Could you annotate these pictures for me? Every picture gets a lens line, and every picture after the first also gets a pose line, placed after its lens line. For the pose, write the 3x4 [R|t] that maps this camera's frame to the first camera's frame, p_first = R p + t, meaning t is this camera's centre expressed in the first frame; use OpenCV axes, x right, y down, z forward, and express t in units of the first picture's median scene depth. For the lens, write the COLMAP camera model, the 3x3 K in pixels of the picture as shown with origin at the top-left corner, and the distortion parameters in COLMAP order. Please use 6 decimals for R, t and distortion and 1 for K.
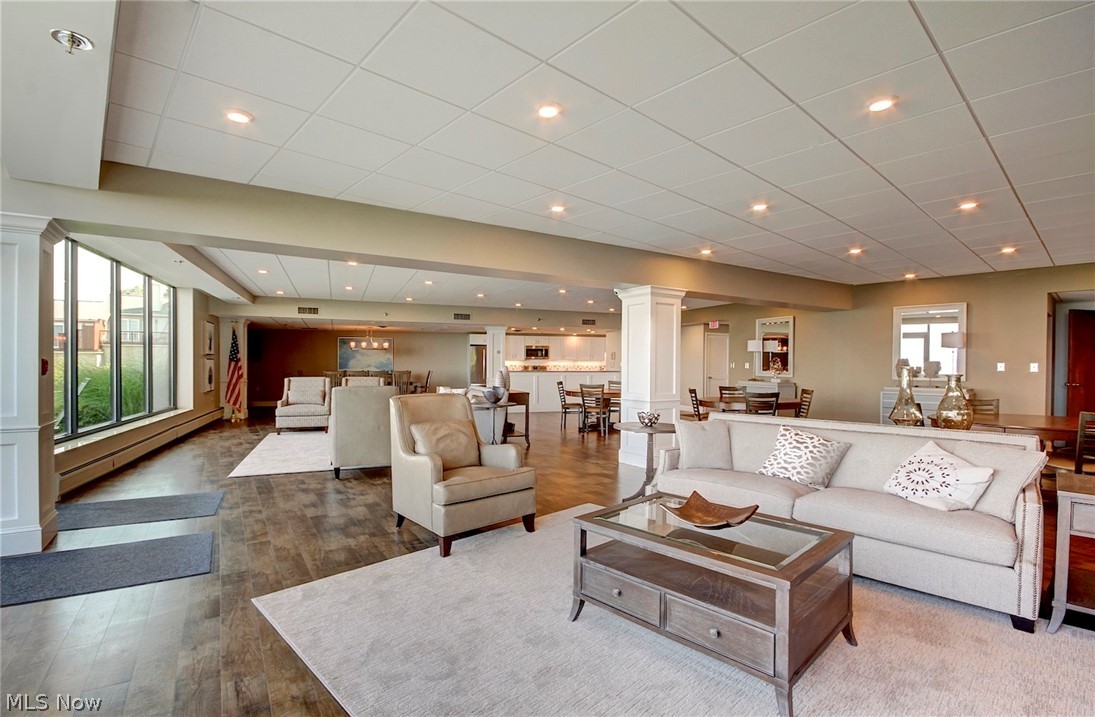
lens RADIAL K [[509.9, 0, 547.4], [0, 509.9, 362.8], [0, 0, 1]] dist [0.003968, 0.000189]
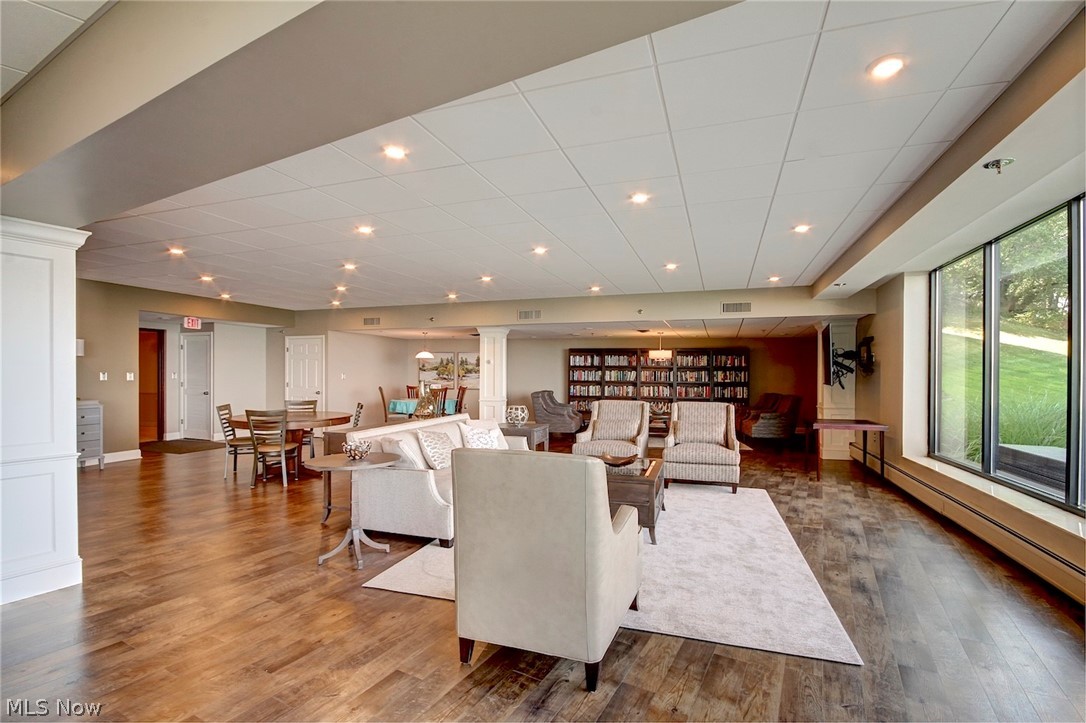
lens RADIAL K [[501.8, 0, 543.5], [0, 501.8, 370.9], [0, 0, 1]] dist [-0.004139, -0.000566]
pose [[-0.468268, -0.004096, 0.883577, -0.836663], [-0.007443, 0.999972, 0.000691, -0.022891], [-0.883555, -0.006253, -0.468286, 1.466662]]
